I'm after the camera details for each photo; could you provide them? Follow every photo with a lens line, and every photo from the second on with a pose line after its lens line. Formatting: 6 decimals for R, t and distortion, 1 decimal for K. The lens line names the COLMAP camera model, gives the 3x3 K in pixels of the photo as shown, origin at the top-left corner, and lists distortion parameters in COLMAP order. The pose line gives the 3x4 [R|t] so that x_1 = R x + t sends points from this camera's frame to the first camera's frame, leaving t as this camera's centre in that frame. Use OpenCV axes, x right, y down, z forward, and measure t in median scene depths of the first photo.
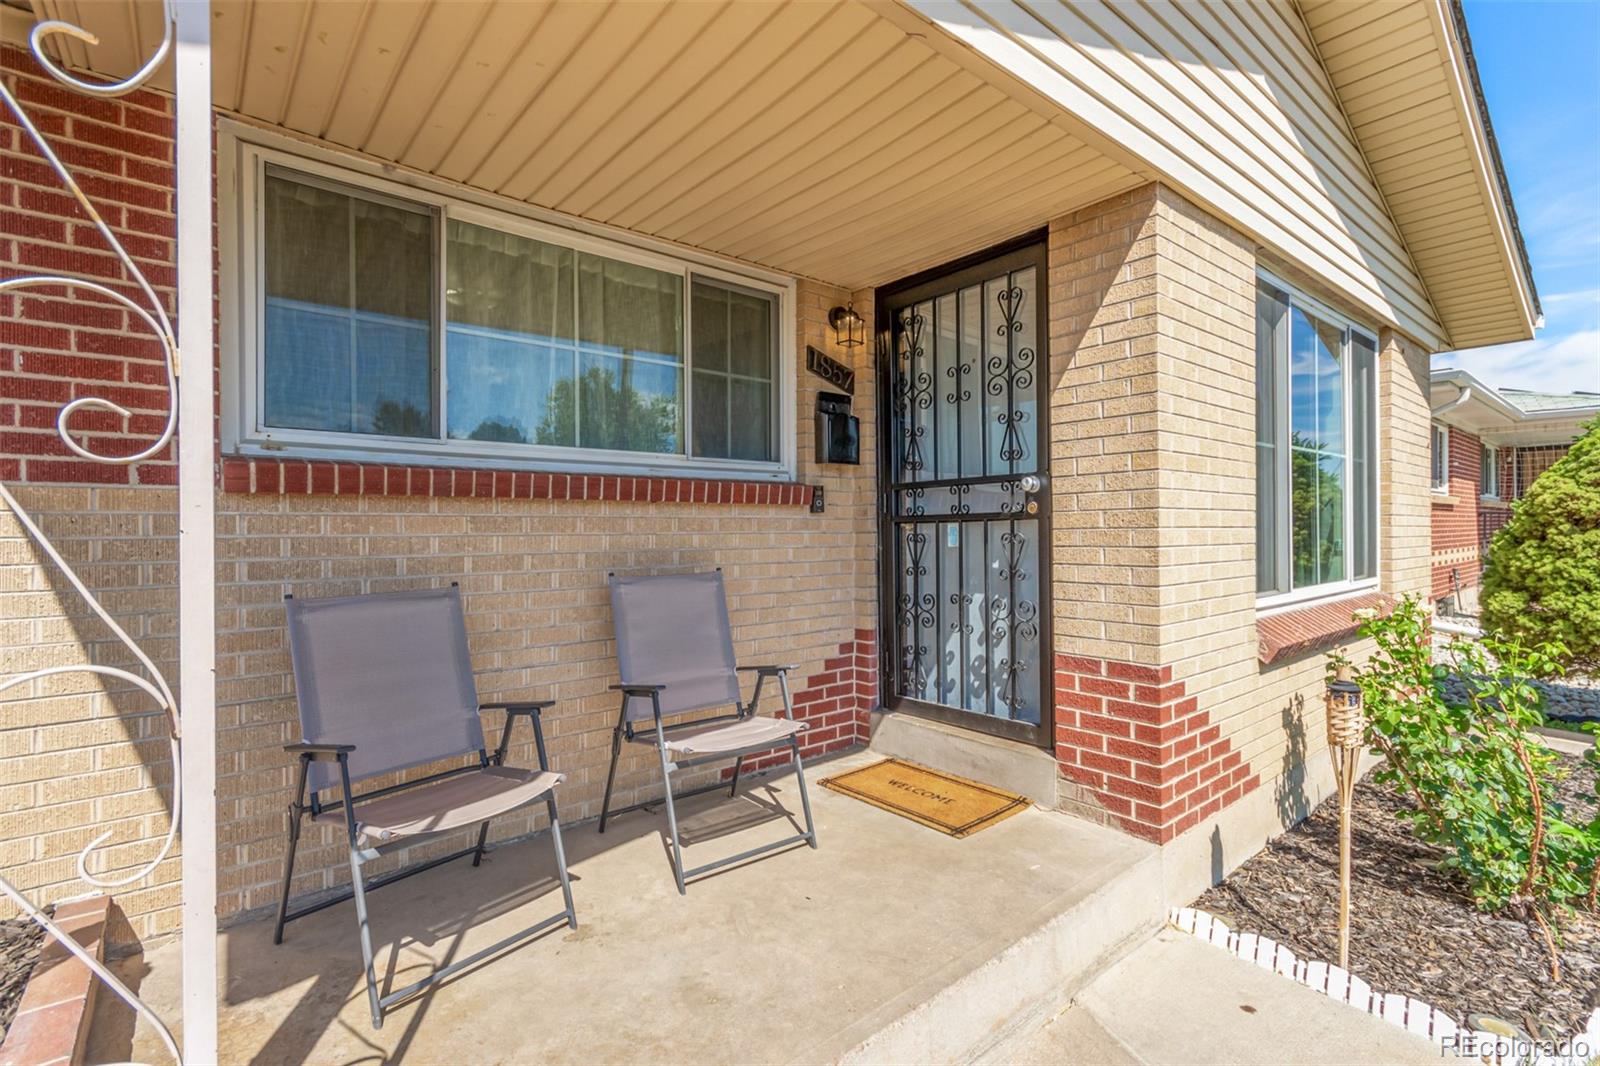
lens RADIAL K [[746.5, 0, 805.2], [0, 746.5, 539.8], [0, 0, 1]] dist [0.008221, -0.000170]
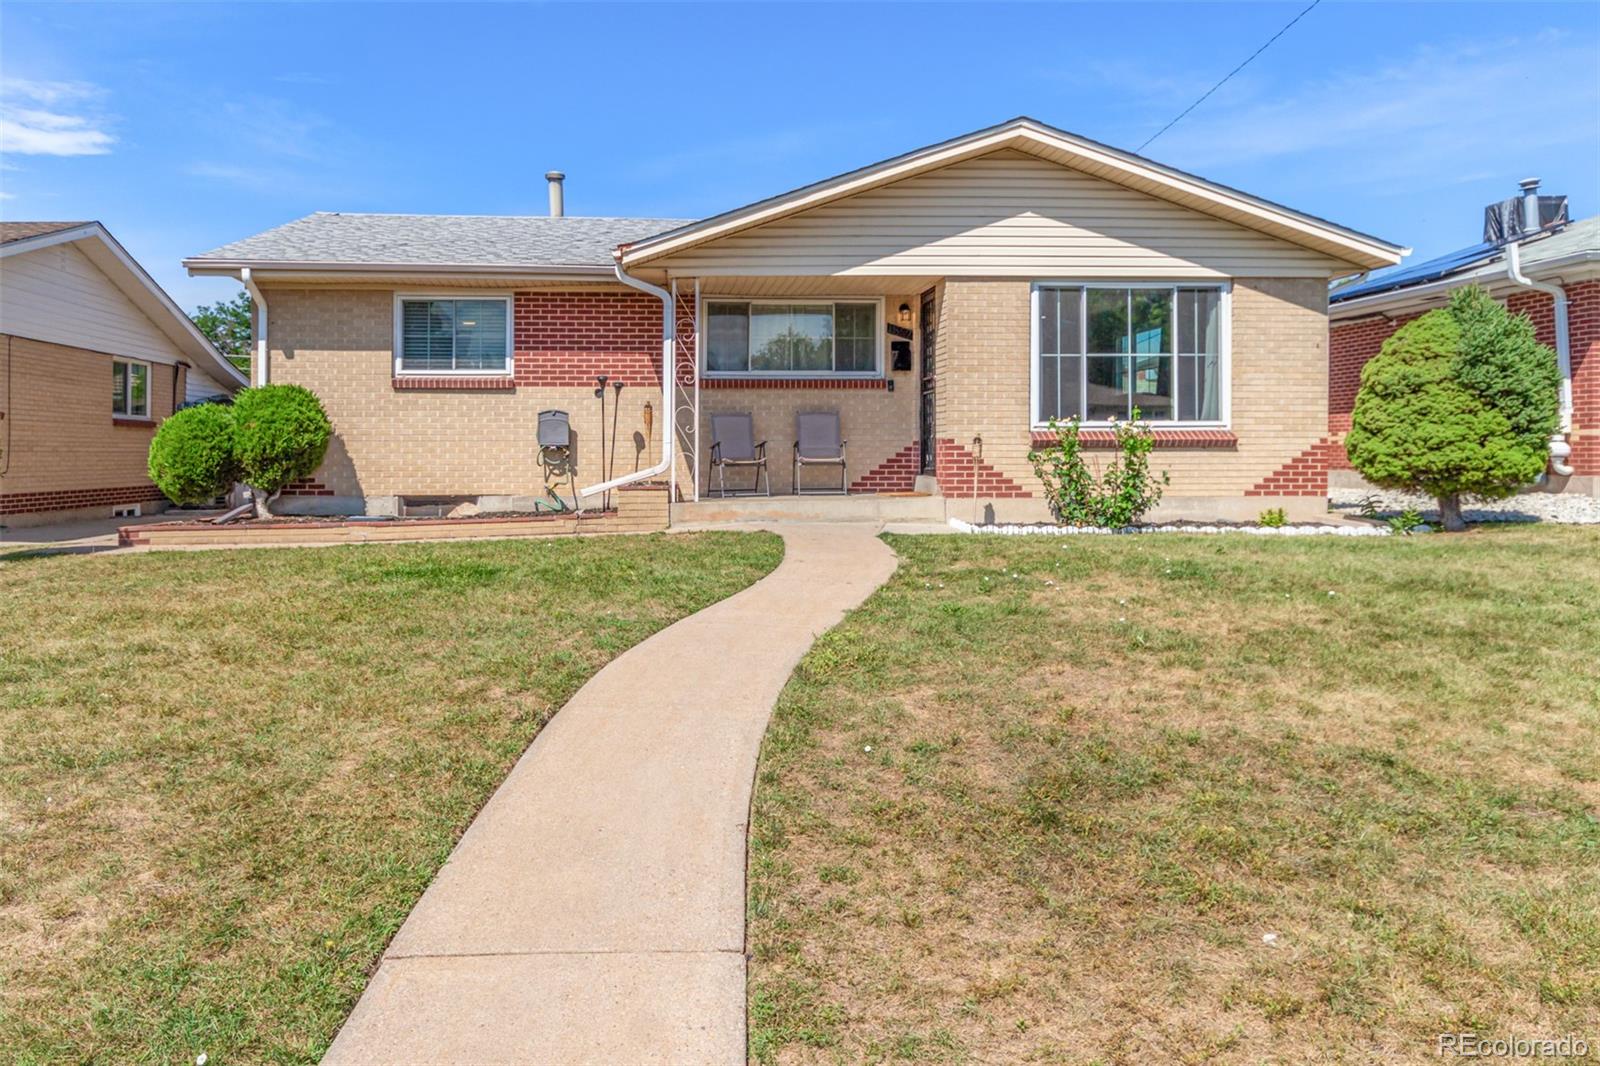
lens RADIAL K [[1089.8, 0, 740.7], [0, 1089.8, 457.9], [0, 0, 1]] dist [-0.006497, -0.000900]
pose [[0.814620, 0.008004, -0.579939, 1.777948], [-0.009320, 0.999956, 0.000709, 0.193649], [0.579920, 0.004828, 0.814659, -2.302131]]
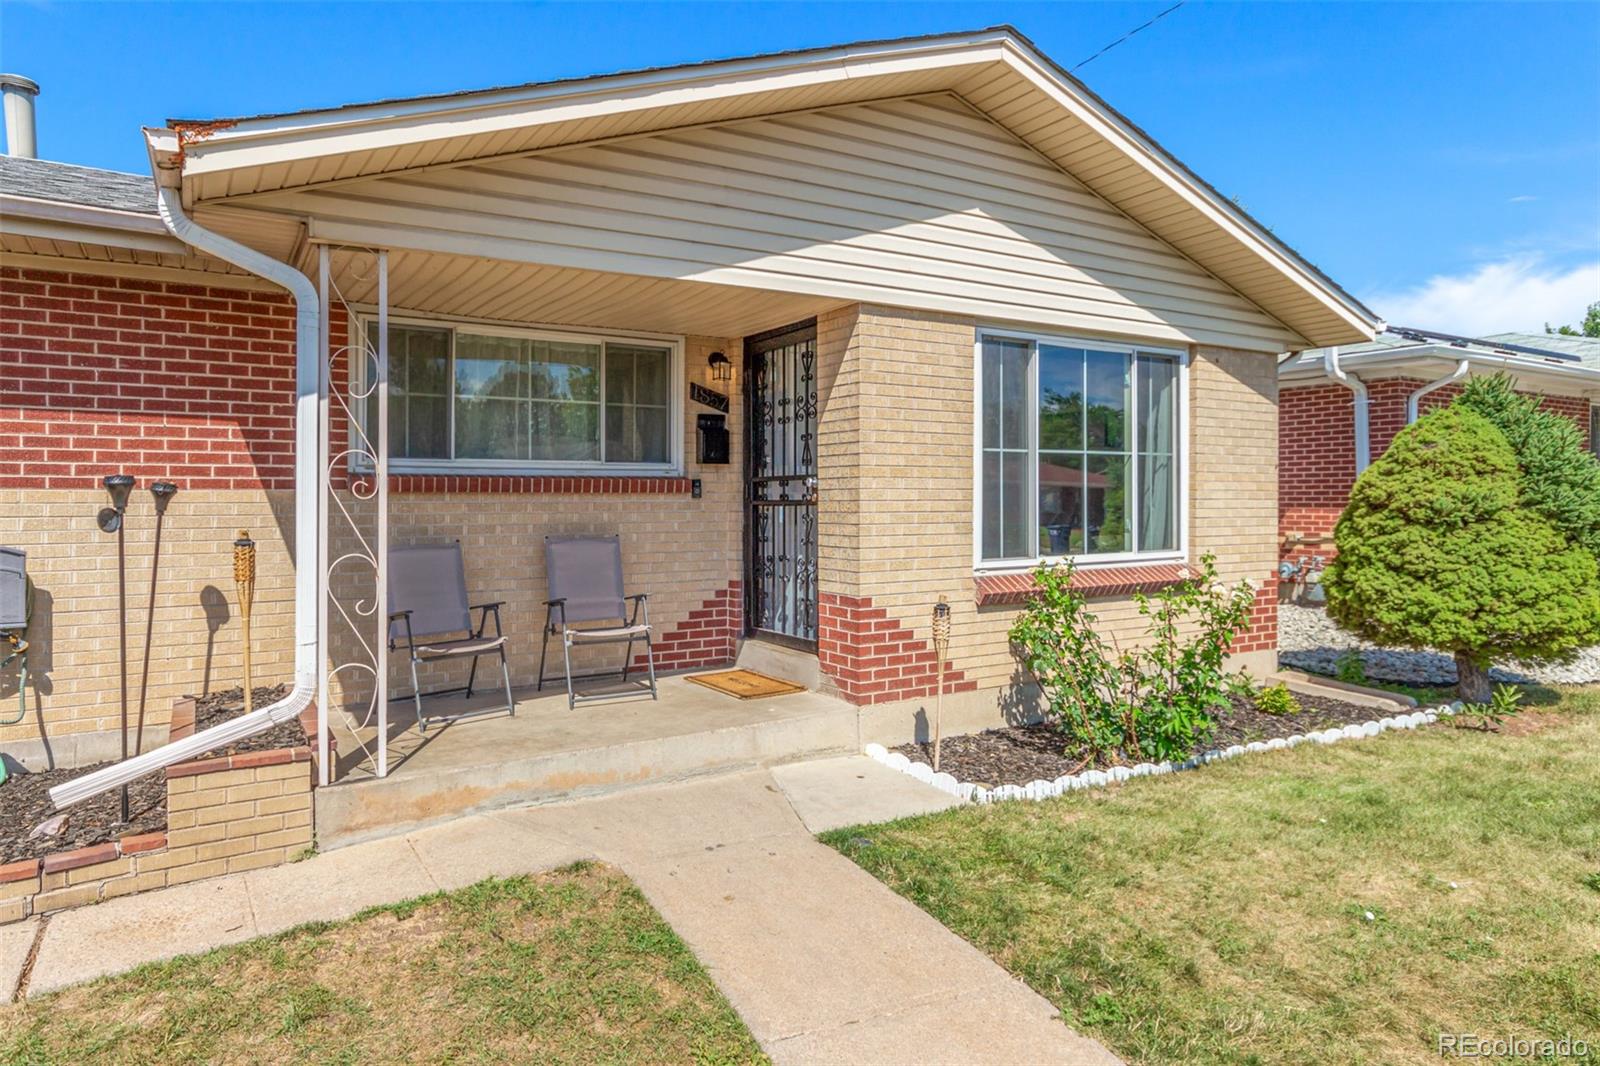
lens RADIAL K [[945.1, 0, 737.7], [0, 945.1, 507.1], [0, 0, 1]] dist [0.000950, 0.004005]
pose [[0.985810, 0.007676, -0.167689, 0.425046], [-0.007973, 0.999968, -0.001098, -0.018234], [0.167675, 0.002419, 0.985839, -0.833452]]
